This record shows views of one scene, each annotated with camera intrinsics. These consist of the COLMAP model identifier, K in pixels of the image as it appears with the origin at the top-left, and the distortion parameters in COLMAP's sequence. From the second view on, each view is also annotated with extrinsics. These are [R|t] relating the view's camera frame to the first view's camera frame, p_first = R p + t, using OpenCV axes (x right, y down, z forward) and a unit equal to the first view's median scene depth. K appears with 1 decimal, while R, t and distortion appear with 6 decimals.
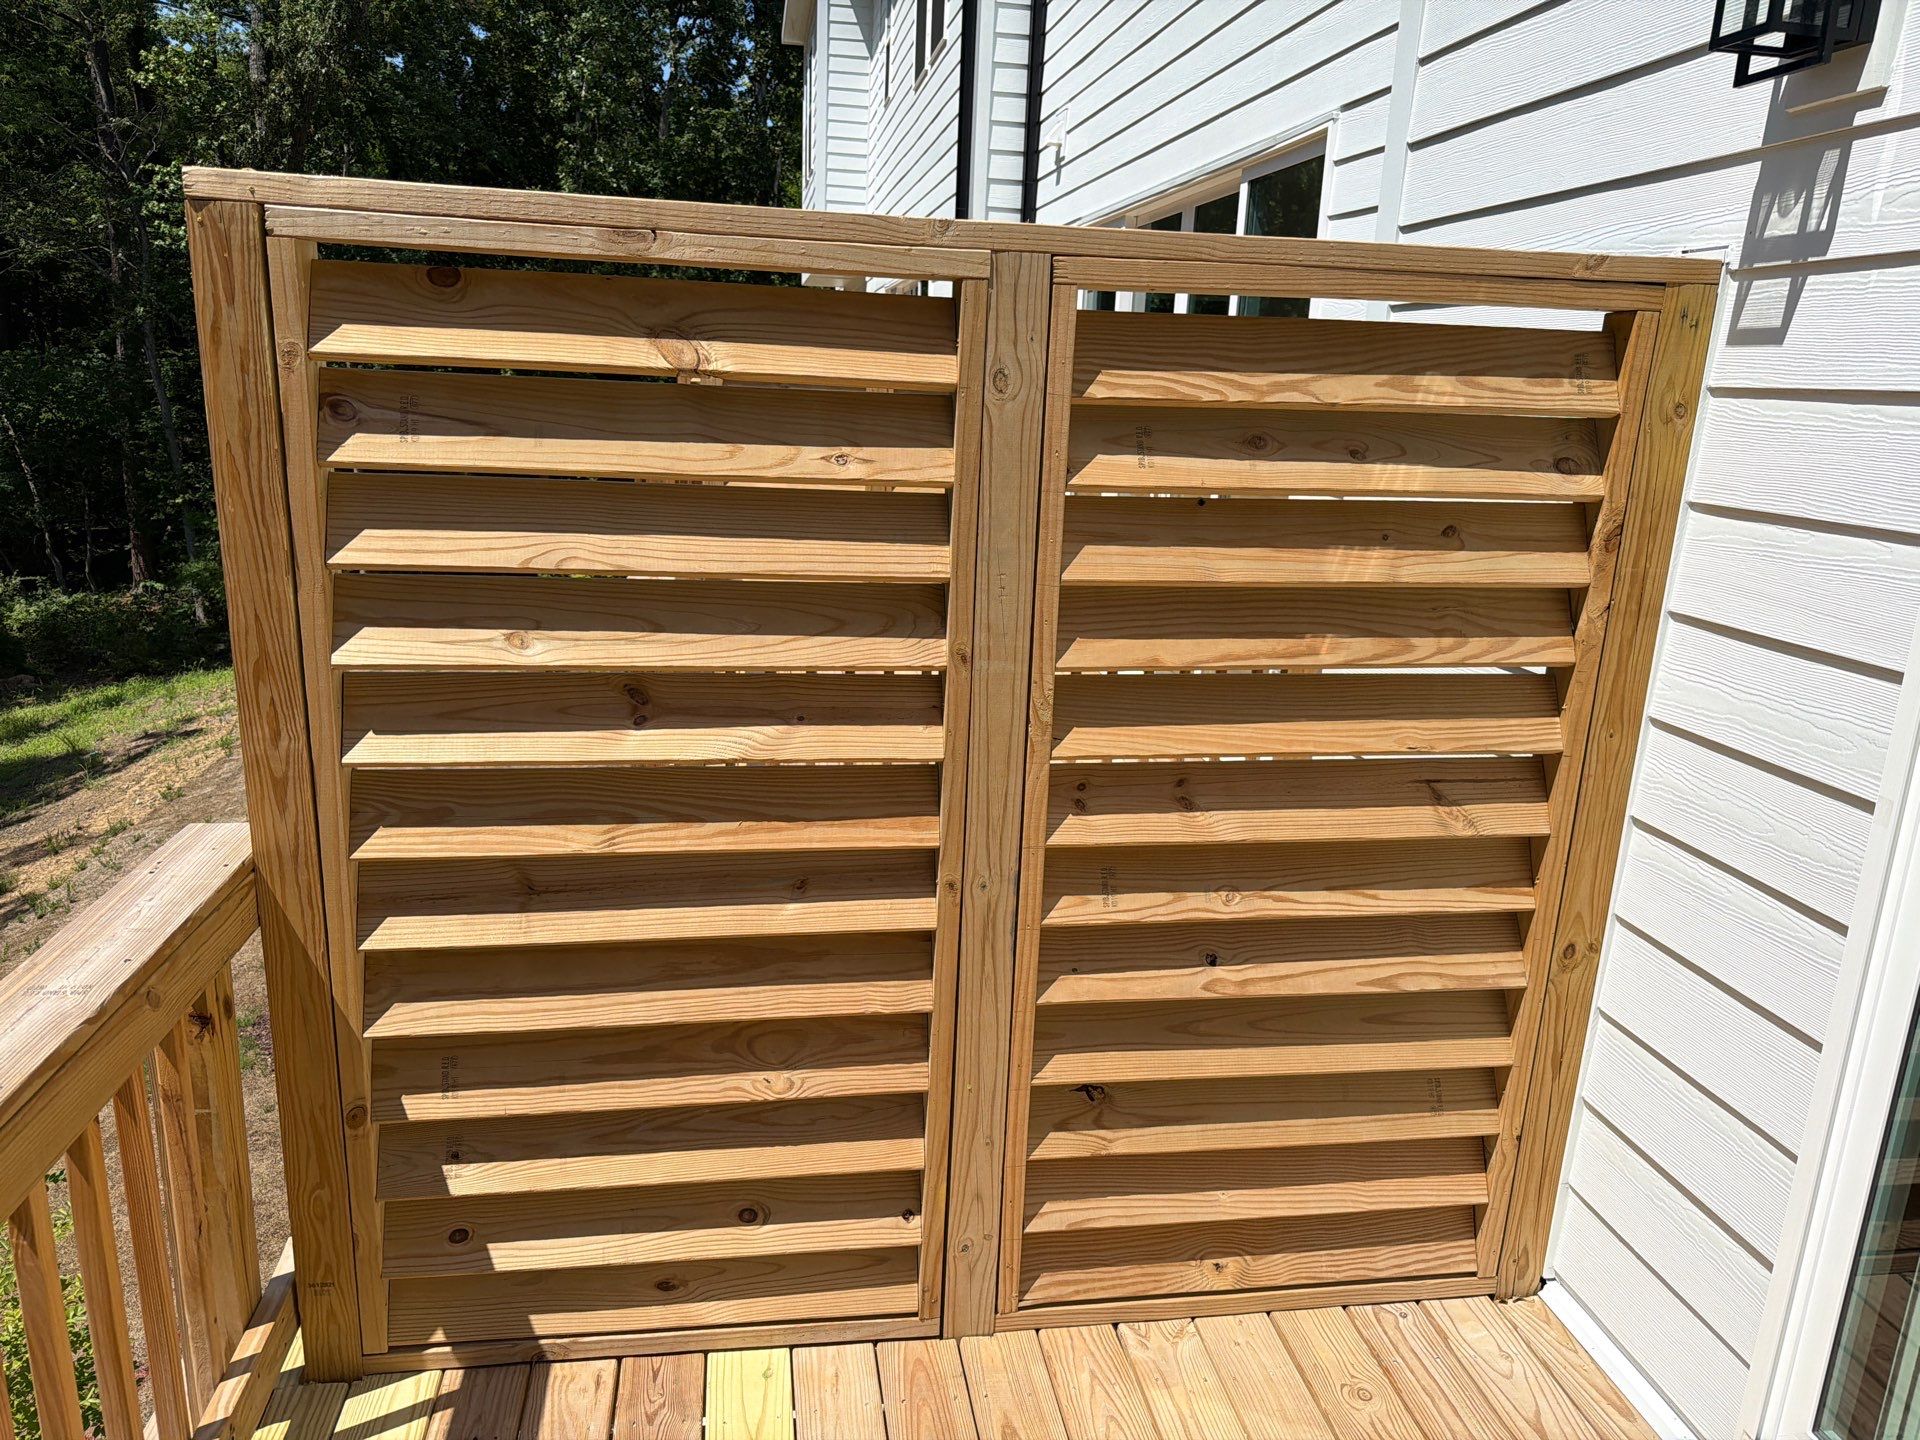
lens RADIAL K [[1333.7, 0, 963.3], [0, 1333.7, 735.2], [0, 0, 1]] dist [0.078550, -0.070677]
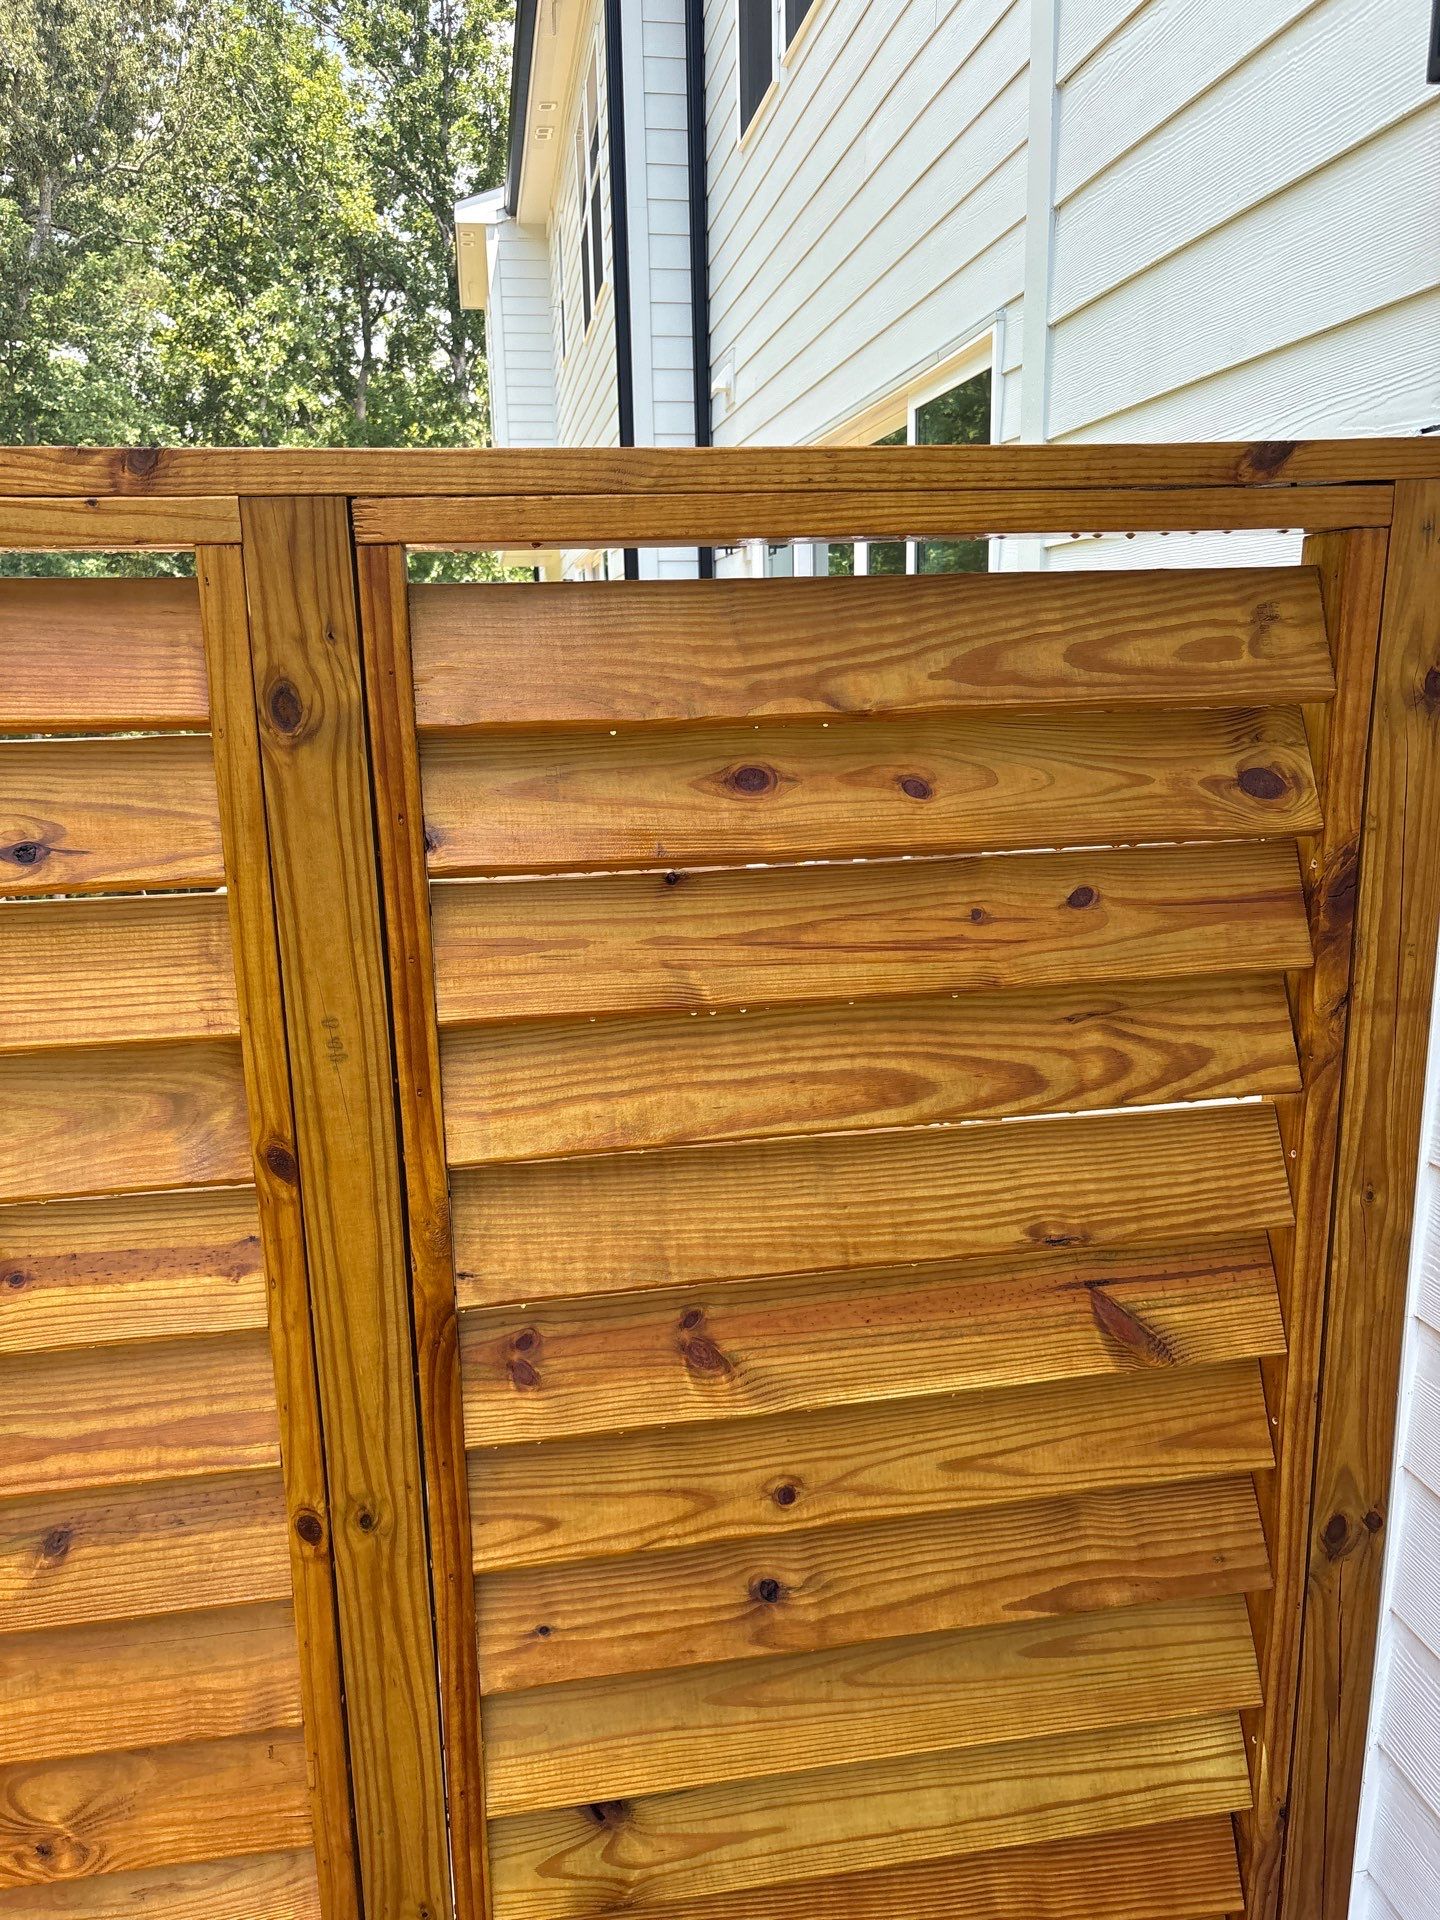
lens RADIAL K [[1432.2, 0, 714.4], [0, 1432.2, 974.6], [0, 0, 1]] dist [0.035828, -0.027682]
pose [[0.997933, -0.063933, -0.006443, 0.186193], [0.063670, 0.997359, -0.034947, -0.099439], [0.008660, 0.034464, 0.999368, 0.324939]]
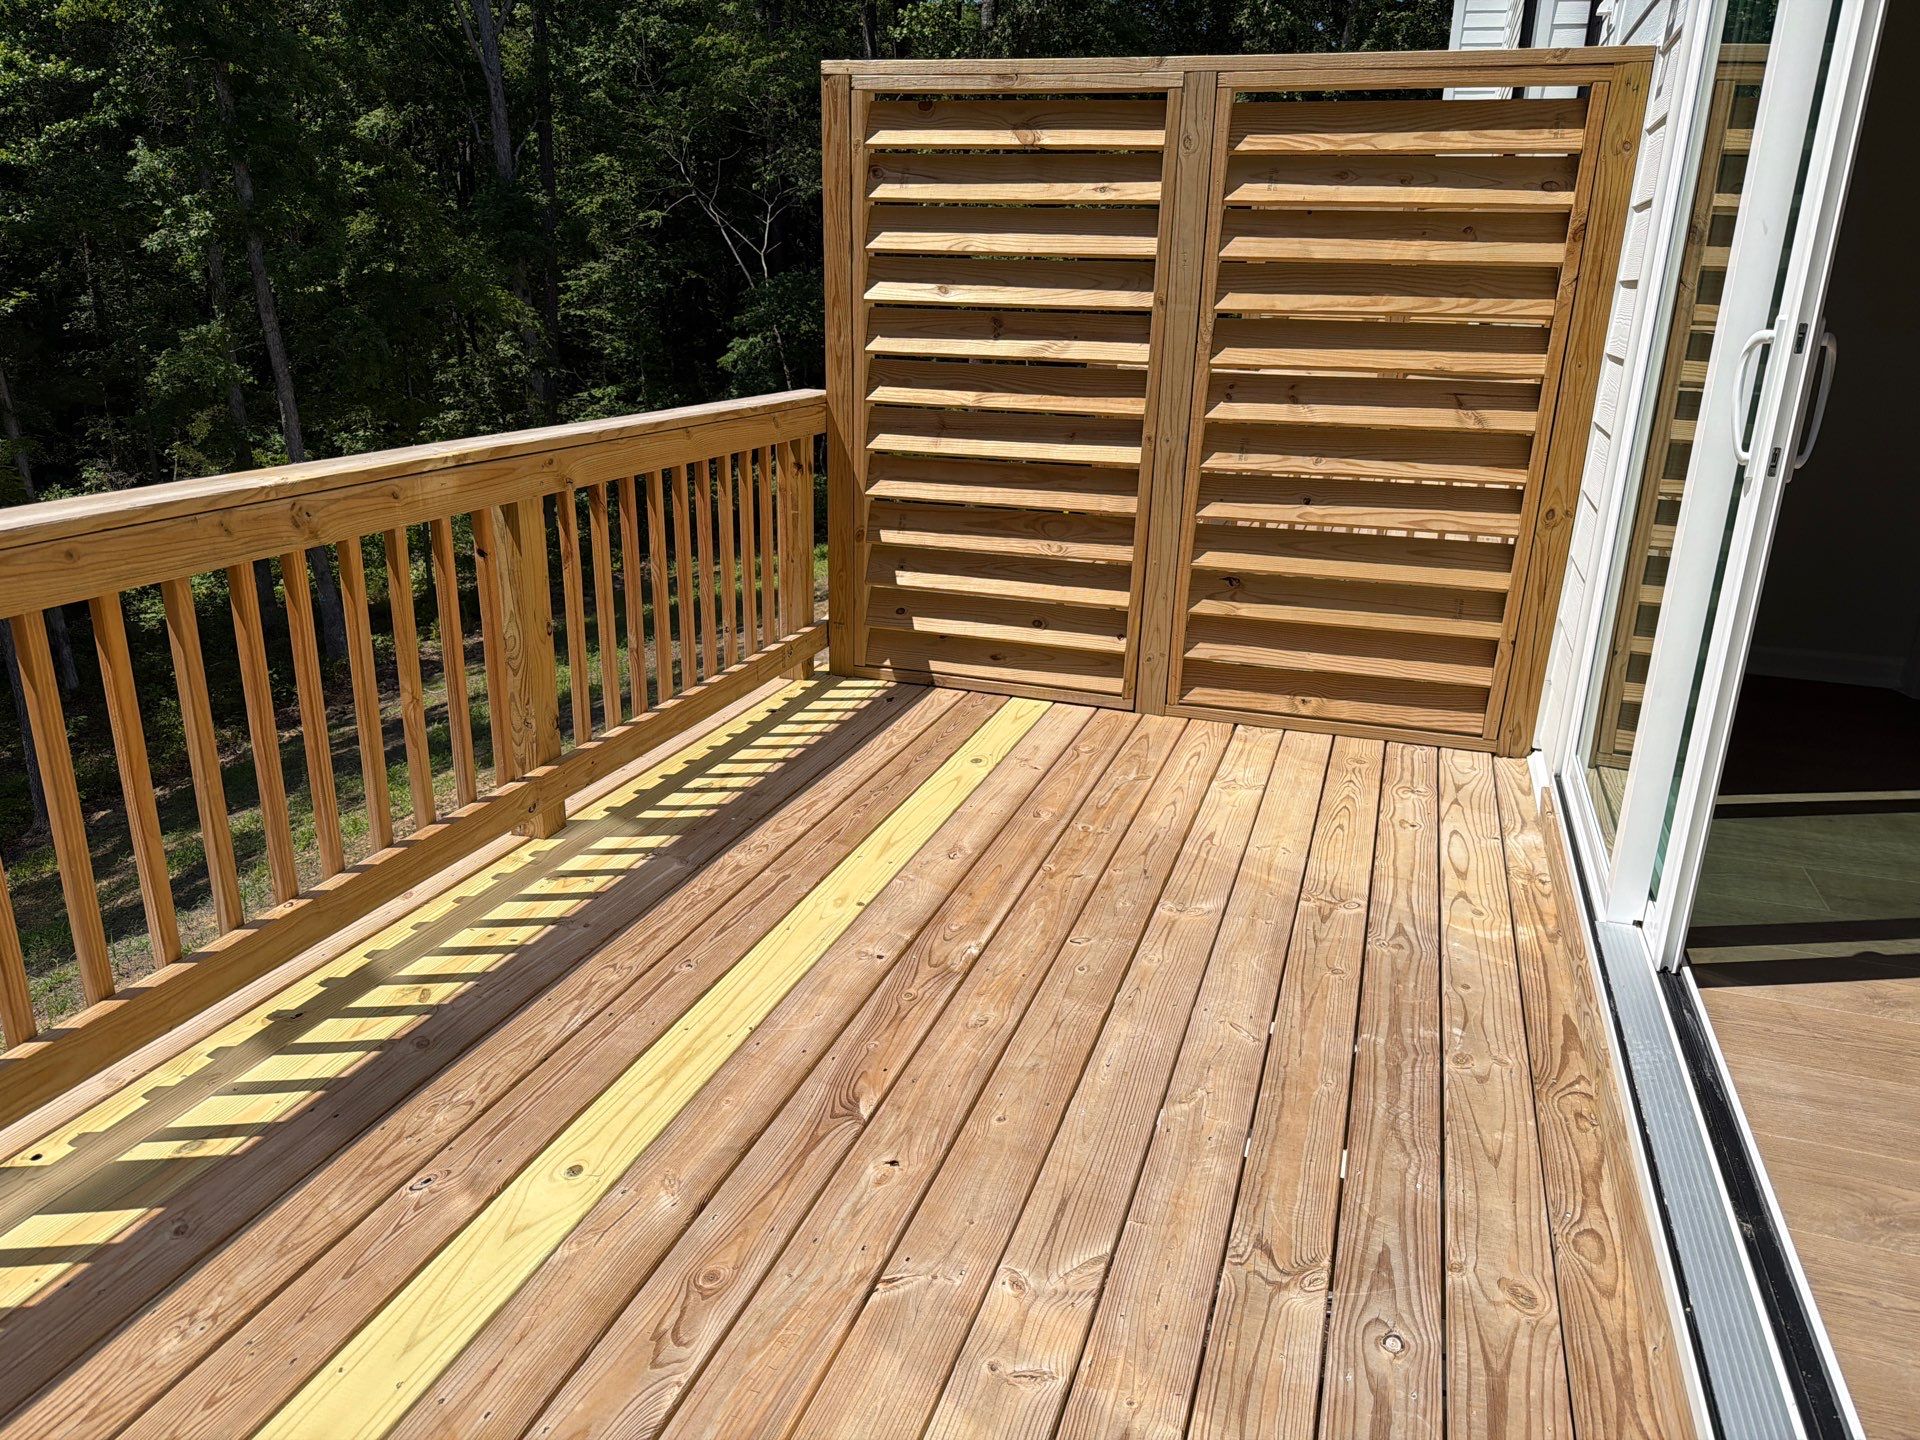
lens RADIAL K [[1358.0, 0, 960.0], [0, 1358.0, 720.0], [0, 0, 1]] dist [0.063324, -0.085610]
pose [[0.890391, 0.126245, -0.437339, 0.601965], [-0.108918, 0.991950, 0.064593, 0.391150], [0.441973, -0.009879, 0.896974, -0.757630]]
